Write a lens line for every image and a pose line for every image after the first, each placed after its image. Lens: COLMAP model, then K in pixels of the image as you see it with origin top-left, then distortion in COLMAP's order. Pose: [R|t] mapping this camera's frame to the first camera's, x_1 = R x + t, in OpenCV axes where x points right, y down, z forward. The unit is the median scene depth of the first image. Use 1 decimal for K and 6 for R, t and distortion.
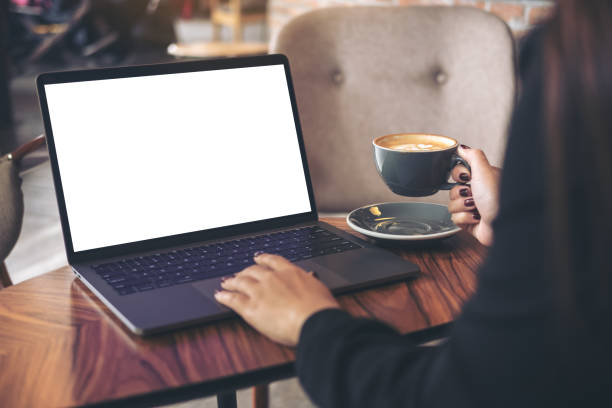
lens RADIAL K [[1005.5, 0, 304.1], [0, 1005.5, 200.6], [0, 0, 1]] dist [0.052405, 0.000000]
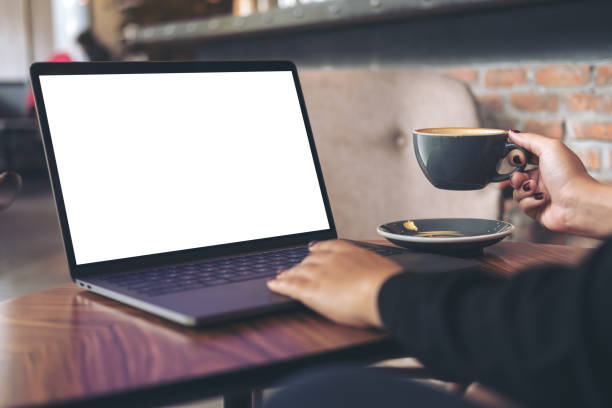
lens RADIAL K [[1005.5, 0, 304.0], [0, 1005.5, 208.2], [0, 0, 1]] dist [0.052405, 0.000000]
pose [[0.991359, -0.022194, 0.129286, -0.144640], [0.040412, 0.989321, -0.140038, 0.128724], [-0.124797, 0.144053, 0.981669, 0.131664]]
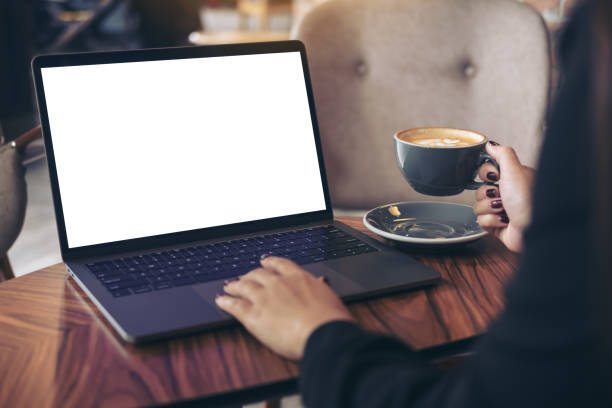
lens RADIAL K [[1005.5, 0, 305.9], [0, 1005.5, 204.4], [0, 0, 1]] dist [0.052405, 0.000000]
pose [[0.999468, 0.021351, -0.024658, 0.012367], [-0.021100, 0.999723, 0.010387, -0.003769], [0.024873, -0.009862, 0.999642, 0.075176]]
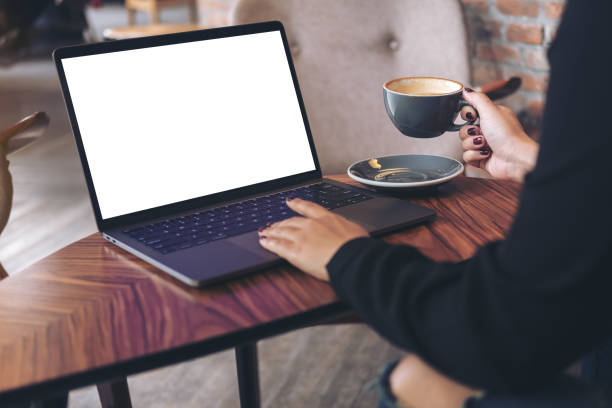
lens RADIAL K [[1005.5, 0, 308.1], [0, 1005.5, 208.7], [0, 0, 1]] dist [0.052405, 0.000000]
pose [[0.992662, -0.065011, 0.101960, -0.121623], [0.062651, 0.997692, 0.026192, 0.025719], [-0.103427, -0.019612, 0.994444, -0.050748]]
